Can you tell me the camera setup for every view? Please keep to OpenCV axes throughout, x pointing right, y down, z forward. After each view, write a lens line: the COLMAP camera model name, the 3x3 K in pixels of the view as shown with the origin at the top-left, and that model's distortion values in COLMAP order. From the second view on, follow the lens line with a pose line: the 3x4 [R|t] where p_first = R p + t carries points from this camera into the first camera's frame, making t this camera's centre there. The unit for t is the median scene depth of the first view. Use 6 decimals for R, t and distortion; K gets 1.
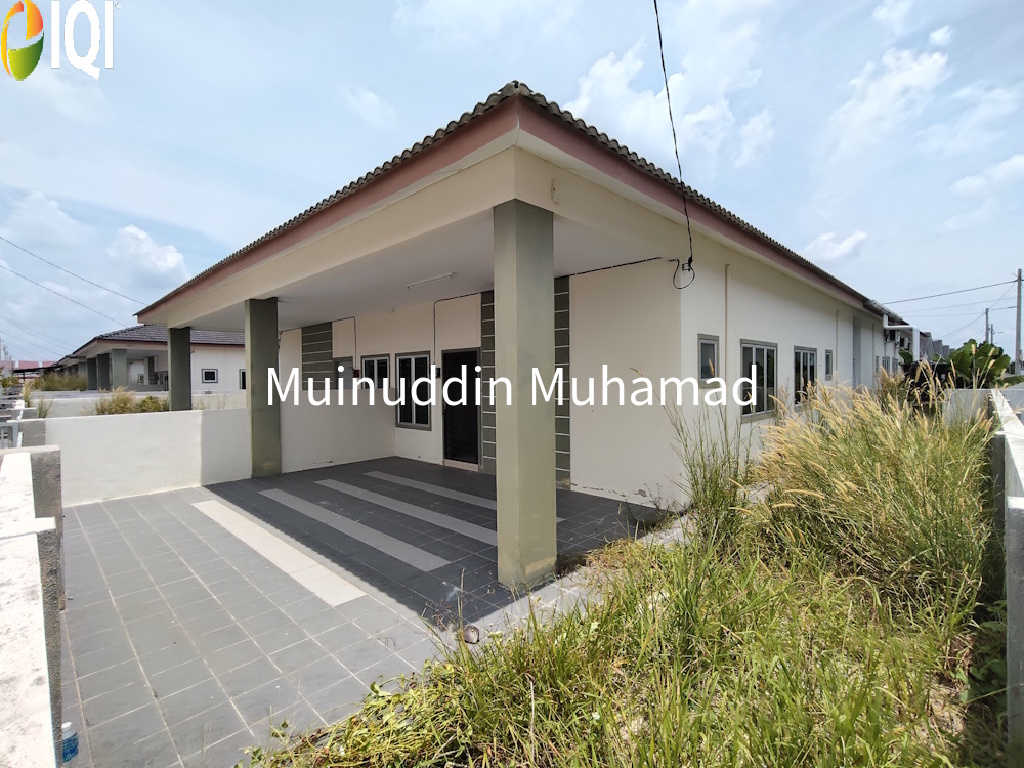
lens RADIAL K [[490.8, 0, 508.2], [0, 490.8, 362.2], [0, 0, 1]] dist [-0.000198, 0.000330]
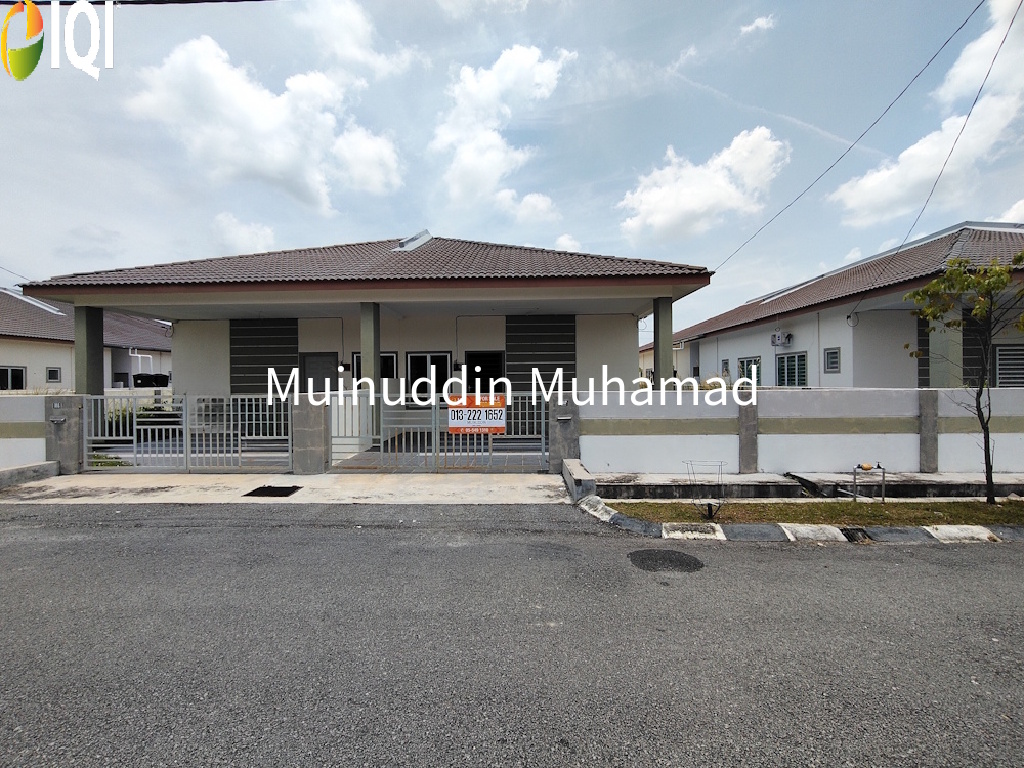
lens RADIAL K [[479.4, 0, 507.7], [0, 479.4, 383.9], [0, 0, 1]] dist [-0.000904, 0.000293]
pose [[0.721851, 0.000147, 0.692048, -1.096831], [-0.020715, 0.999556, 0.021394, 0.041416], [-0.691738, -0.029779, 0.721534, -0.103060]]
